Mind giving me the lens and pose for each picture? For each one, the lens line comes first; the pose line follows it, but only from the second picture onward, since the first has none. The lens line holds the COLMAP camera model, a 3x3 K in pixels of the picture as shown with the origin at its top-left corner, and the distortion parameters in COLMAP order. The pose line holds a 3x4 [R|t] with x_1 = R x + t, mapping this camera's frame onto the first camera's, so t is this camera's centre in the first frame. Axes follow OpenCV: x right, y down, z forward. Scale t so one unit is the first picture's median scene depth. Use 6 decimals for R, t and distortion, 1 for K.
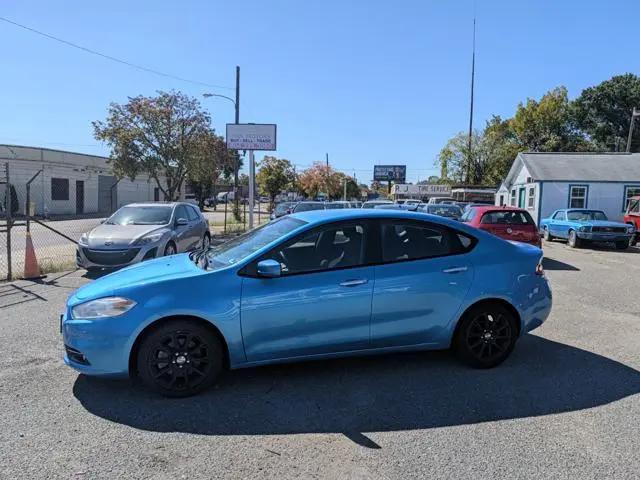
lens RADIAL K [[459.4, 0, 316.1], [0, 459.4, 247.6], [0, 0, 1]] dist [0.006546, -0.006339]
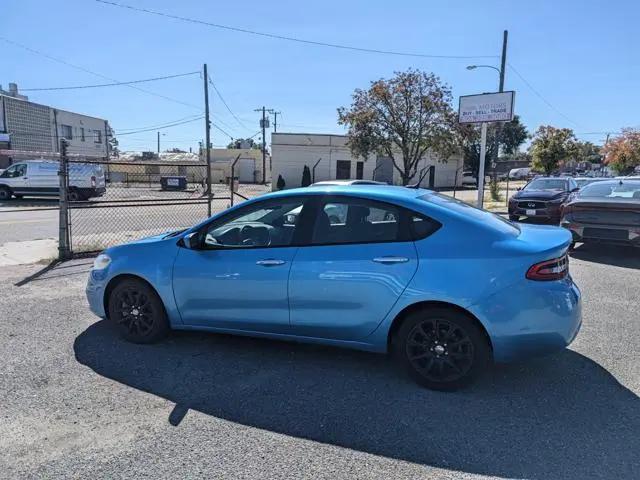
lens RADIAL K [[460.0, 0, 320.0], [0, 460.0, 240.0], [0, 0, 1]] dist [0.013532, -0.006328]
pose [[0.814343, 0.066832, -0.576523, 0.098304], [-0.049053, 0.997719, 0.046371, -0.002598], [0.578307, -0.009481, 0.815764, 0.038943]]
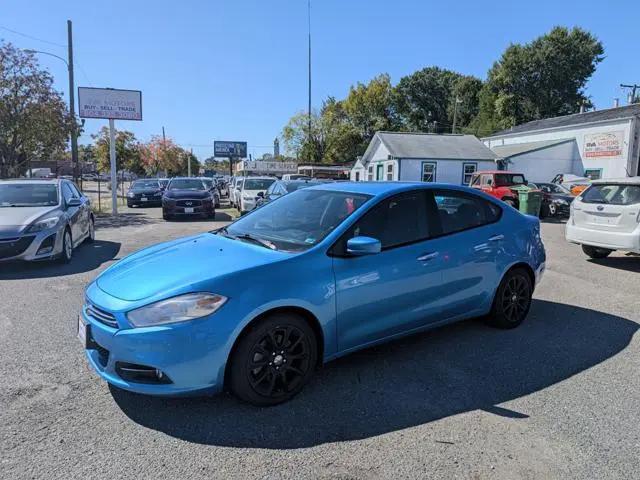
lens RADIAL K [[460.0, 0, 320.0], [0, 460.0, 240.0], [0, 0, 1]] dist [0.013532, -0.006328]
pose [[0.934286, -0.052831, 0.352589, -0.065061], [0.041423, 0.998348, 0.039828, -0.000873], [-0.354110, -0.022605, 0.934930, 0.023623]]
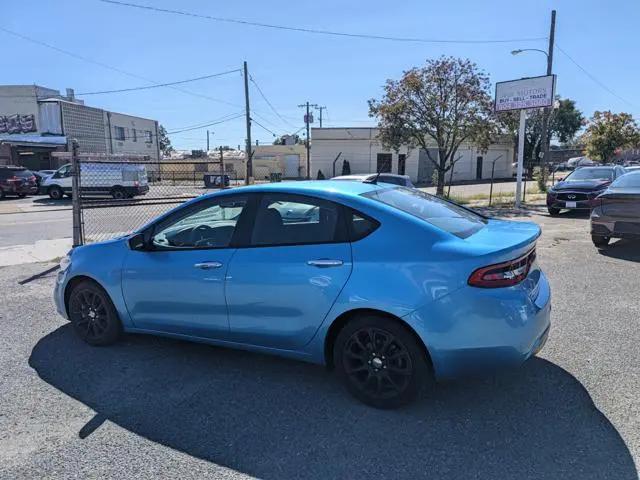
lens RADIAL K [[460.0, 0, 320.0], [0, 460.0, 240.0], [0, 0, 1]] dist [0.013532, -0.006328]
pose [[0.748537, 0.069243, -0.659467, 0.115301], [-0.037082, 0.997348, 0.062630, -0.005008], [0.662055, -0.022427, 0.749120, 0.064885]]
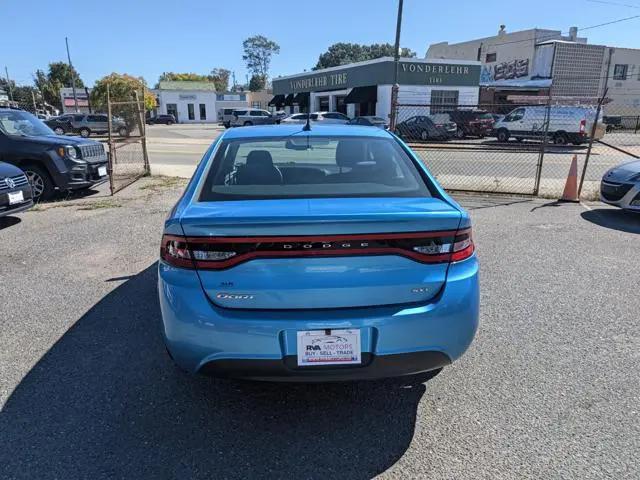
lens RADIAL K [[457.4, 0, 311.4], [0, 457.4, 236.7], [0, 0, 1]] dist [0.011981, -0.005444]
pose [[-0.175330, 0.228900, -0.957530, 0.150203], [-0.105556, 0.962619, 0.249445, -0.016055], [0.978835, 0.144808, -0.144614, 0.194738]]
